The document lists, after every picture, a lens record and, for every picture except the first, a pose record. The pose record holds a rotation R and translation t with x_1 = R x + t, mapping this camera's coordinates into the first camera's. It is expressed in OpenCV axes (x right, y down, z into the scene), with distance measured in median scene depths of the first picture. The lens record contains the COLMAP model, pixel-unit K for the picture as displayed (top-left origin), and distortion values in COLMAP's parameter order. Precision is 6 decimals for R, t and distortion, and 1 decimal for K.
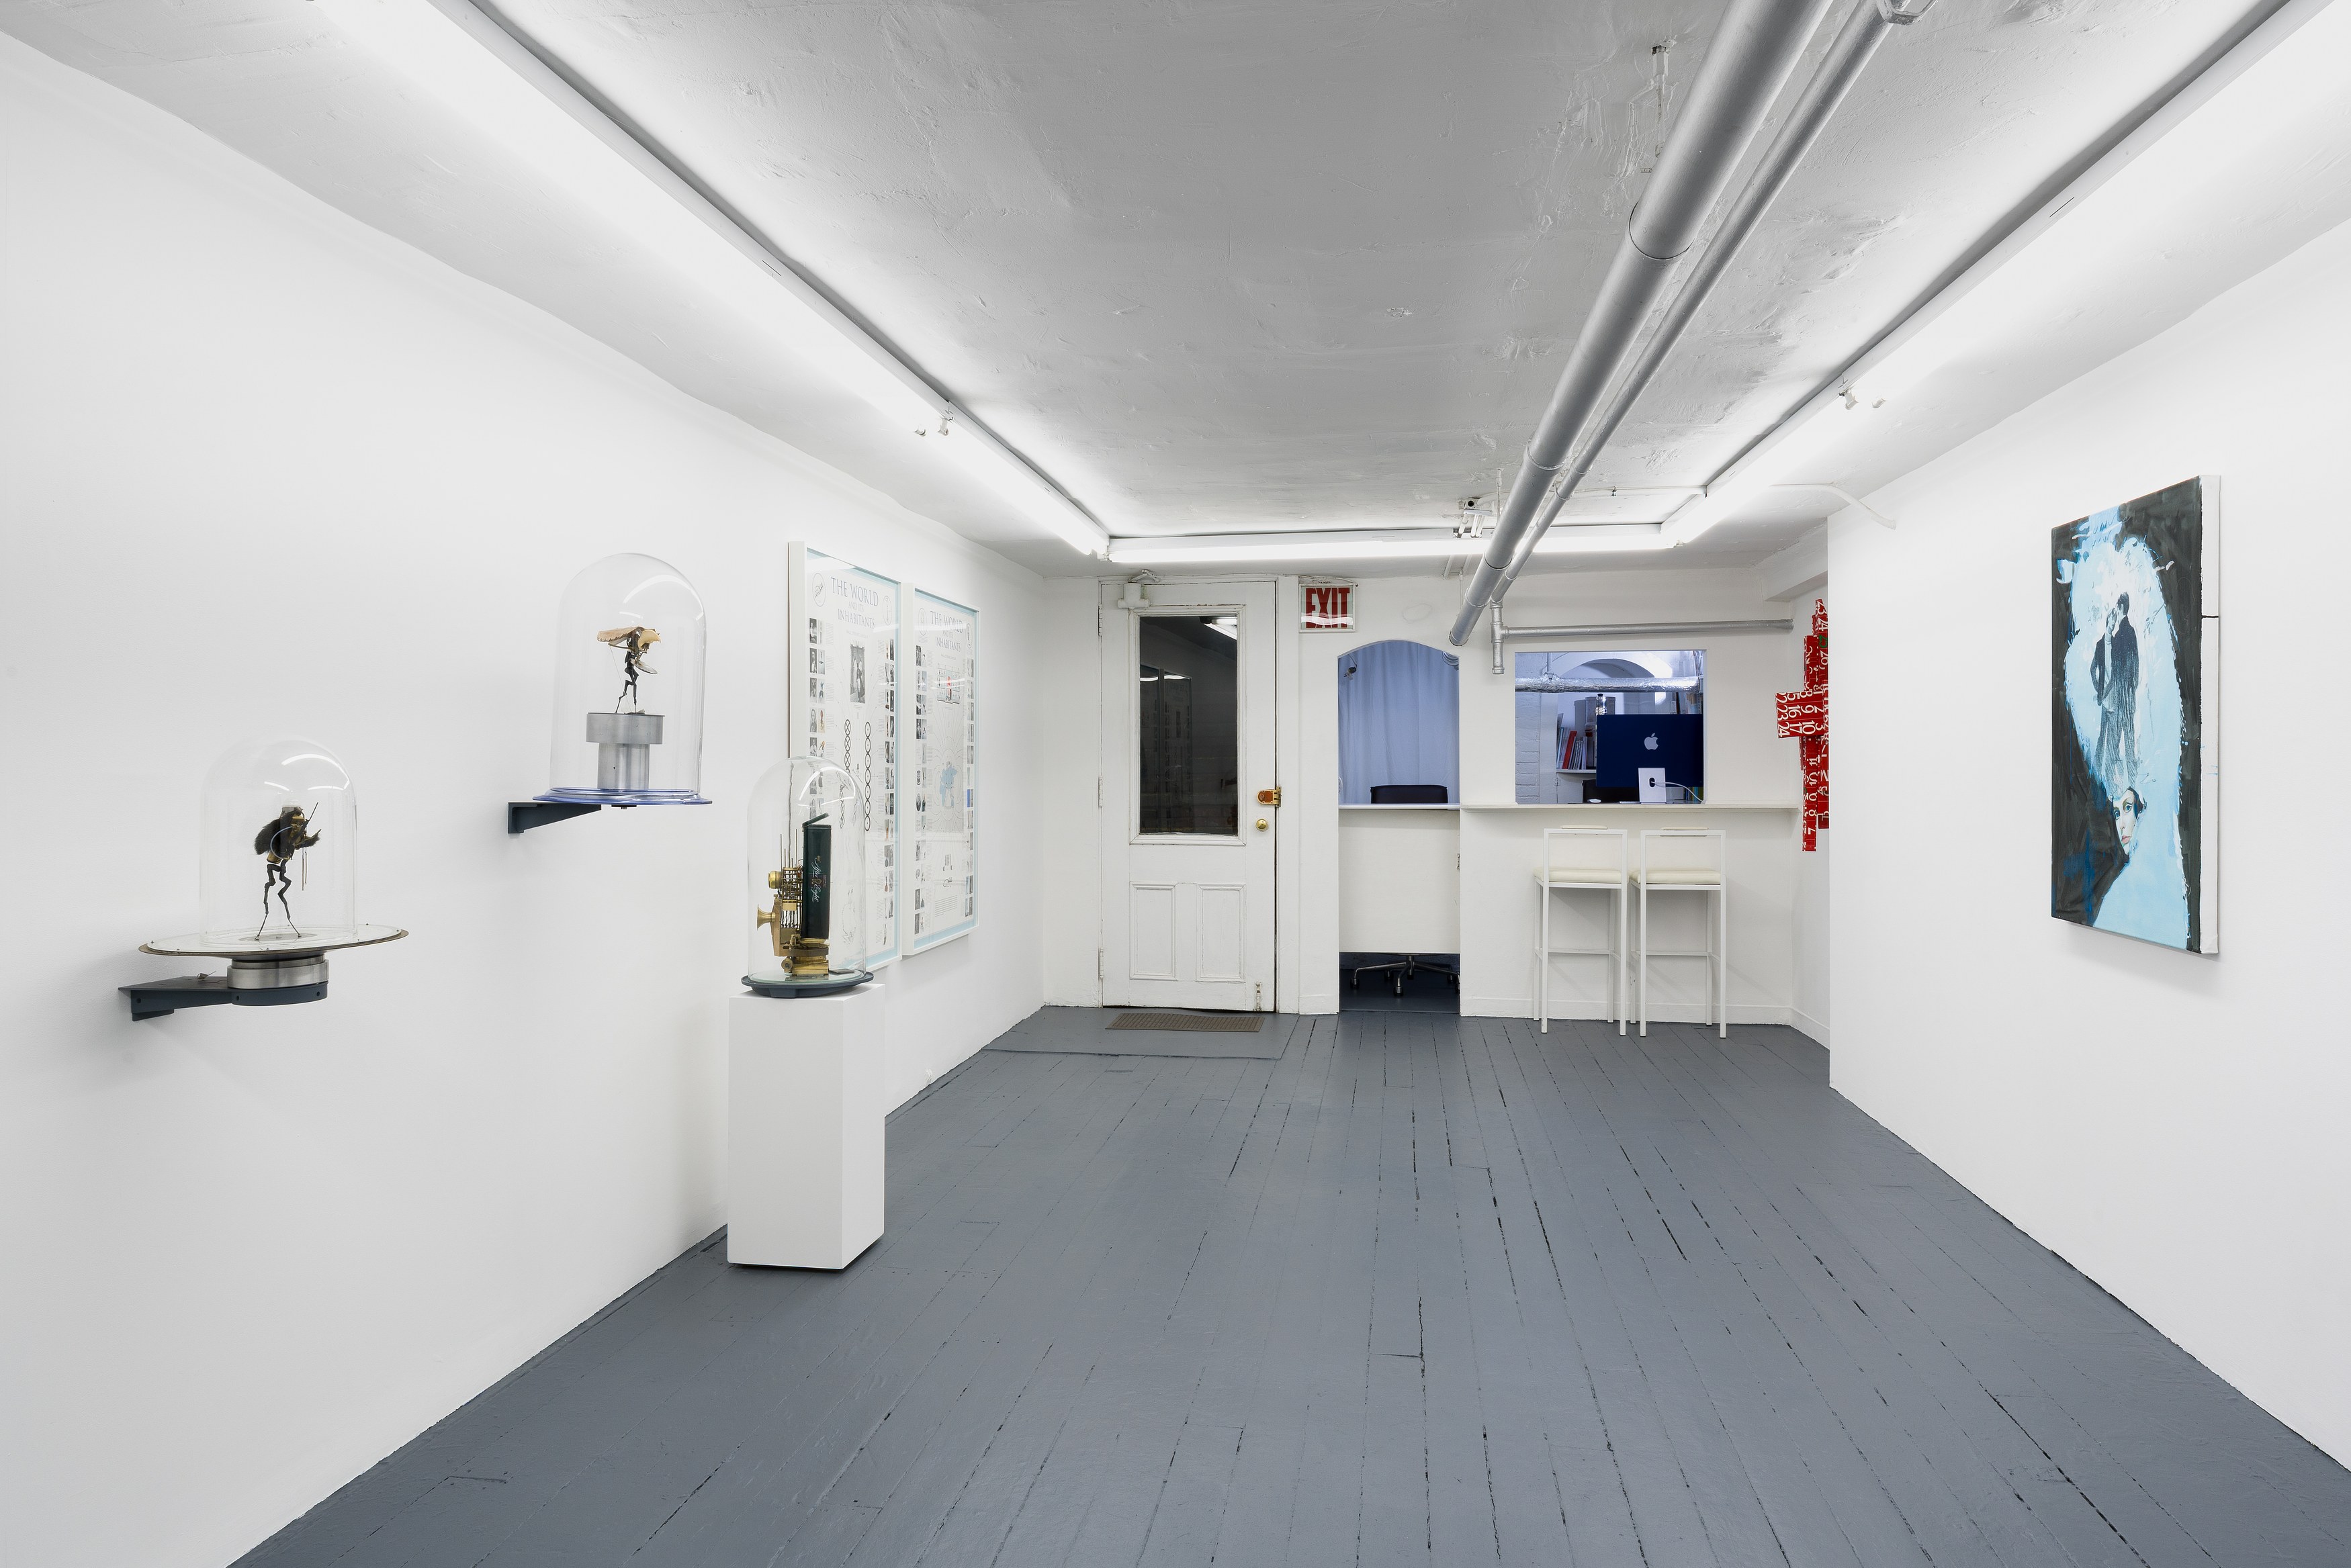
lens RADIAL K [[1485.4, 0, 1175.5], [0, 1485.4, 765.5], [0, 0, 1]] dist [0.000822, -0.000204]
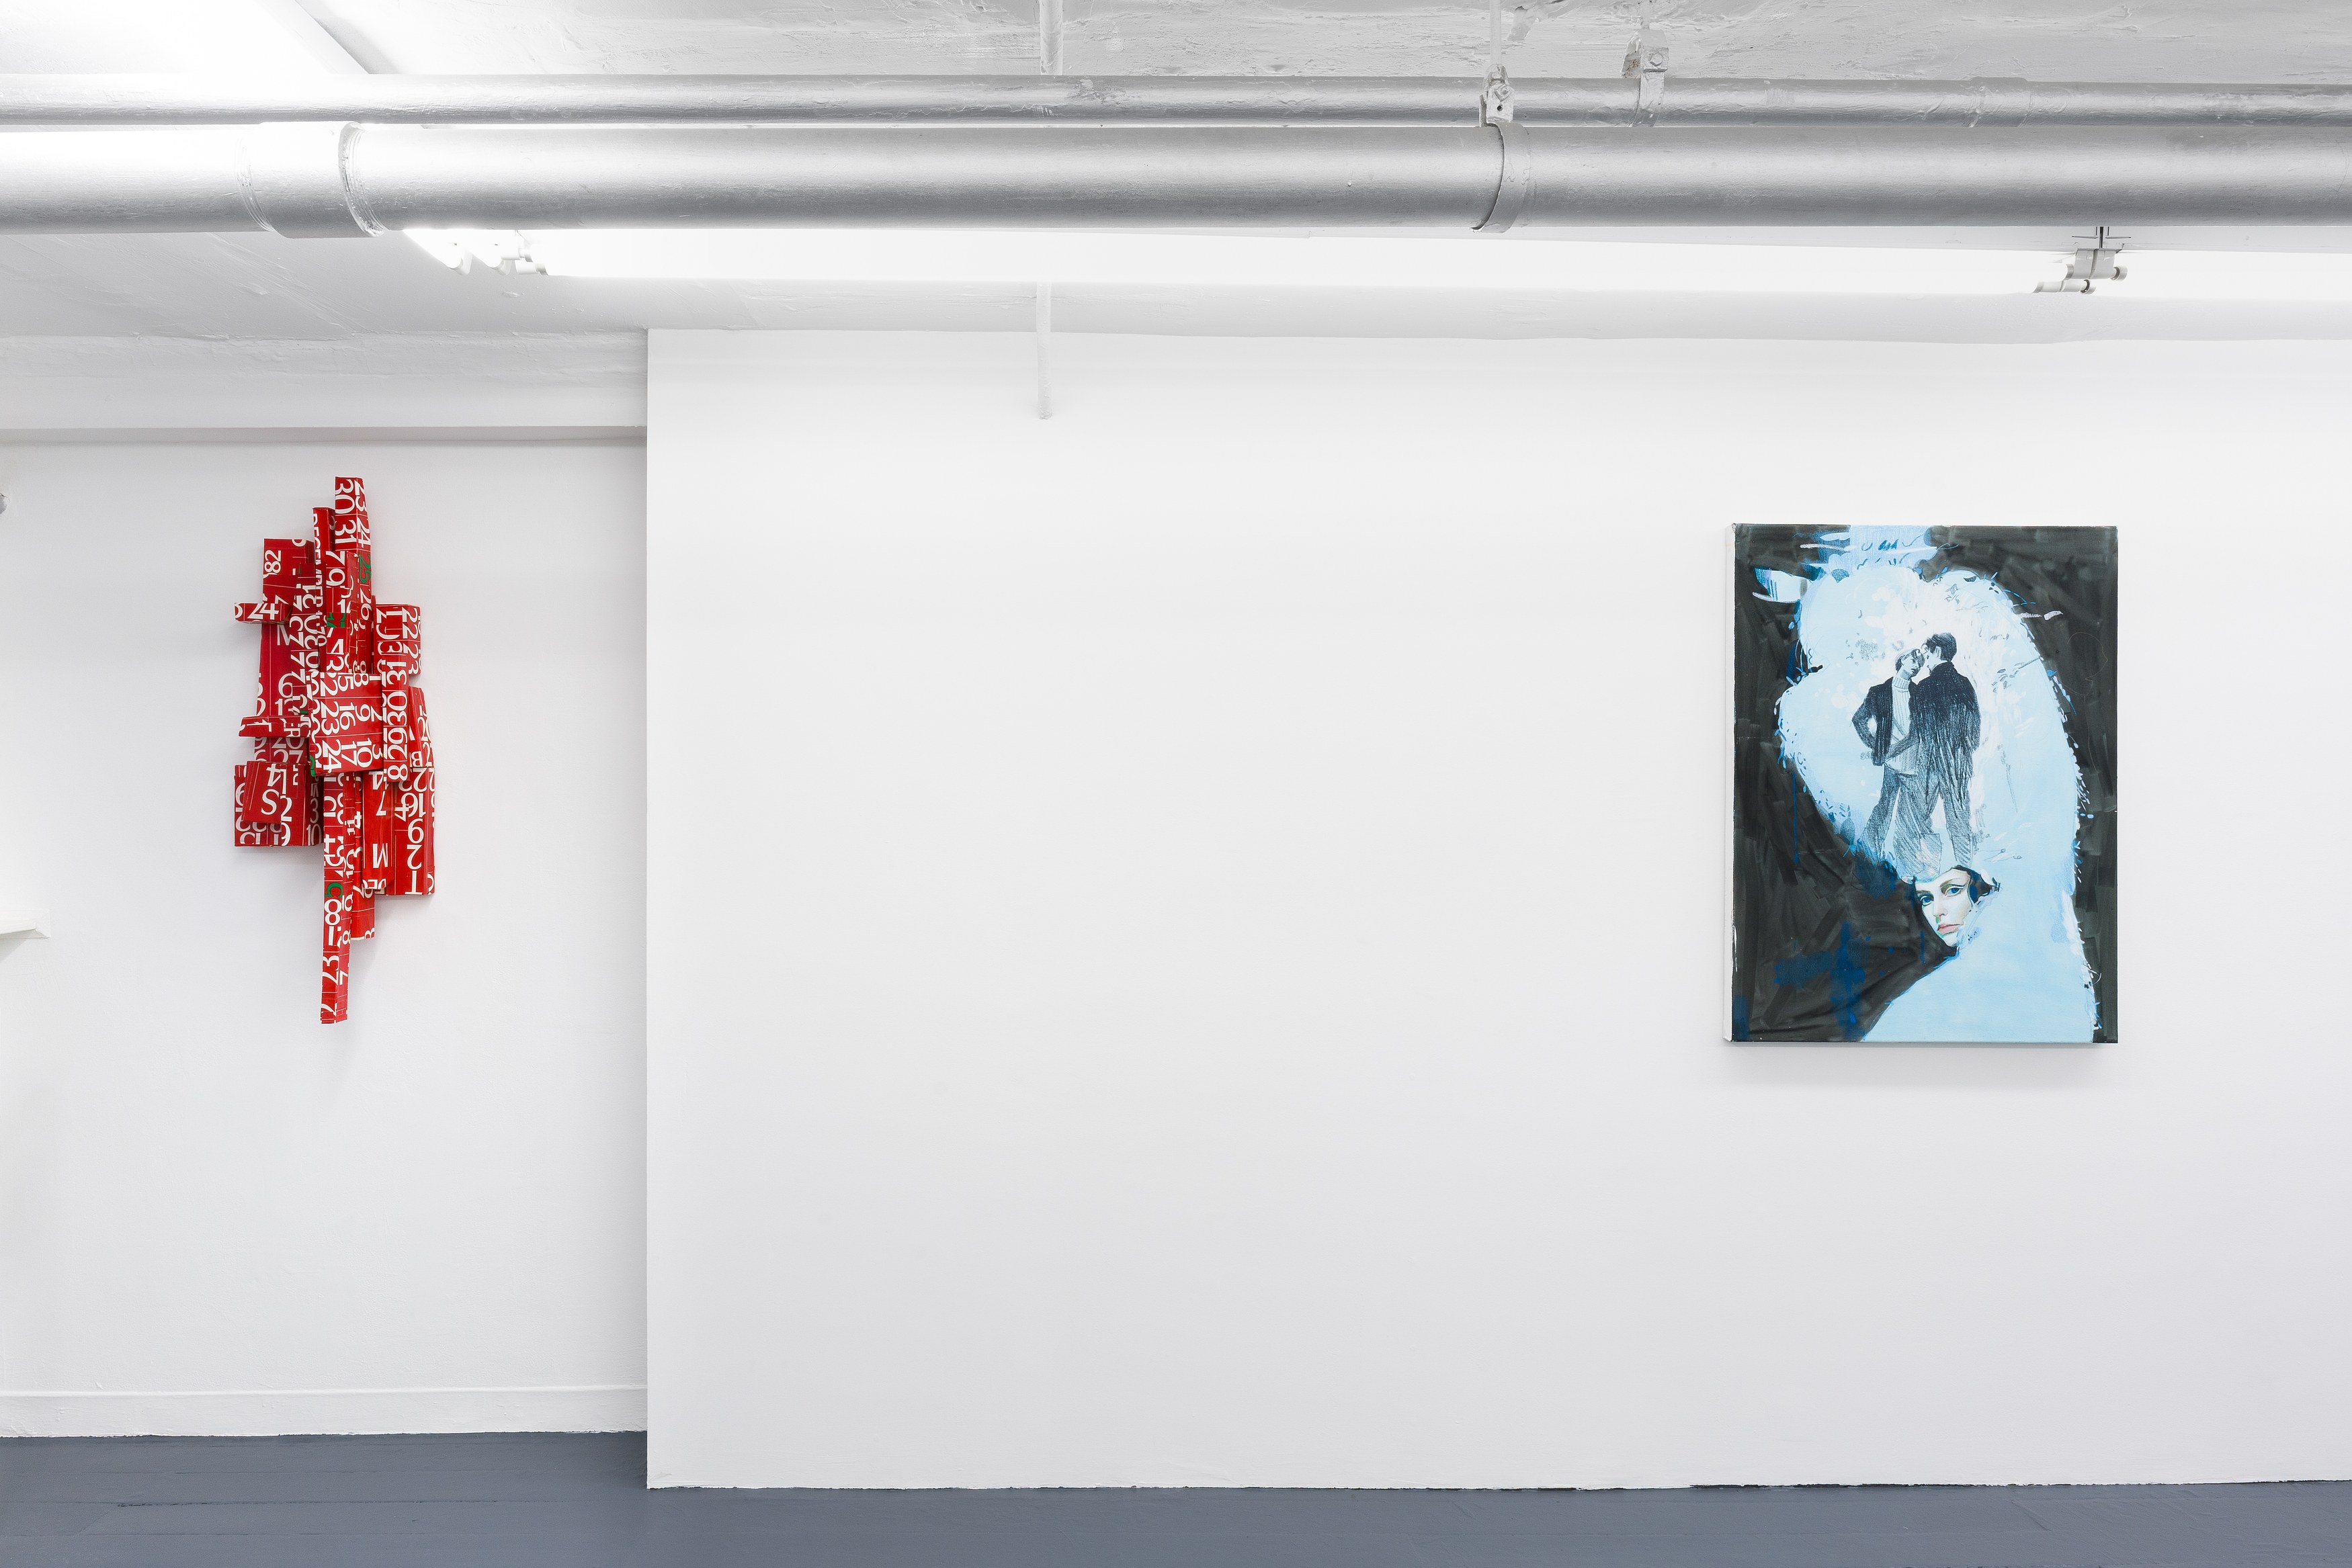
lens RADIAL K [[1289.0, 0, 1176.0], [0, 1289.0, 784.7], [0, 0, 1]] dist [-0.006262, -0.000717]
pose [[-0.144968, -0.006925, 0.989412, -0.015078], [-0.001727, 0.999976, 0.006746, -0.035464], [-0.989435, -0.000730, -0.144976, 1.537971]]
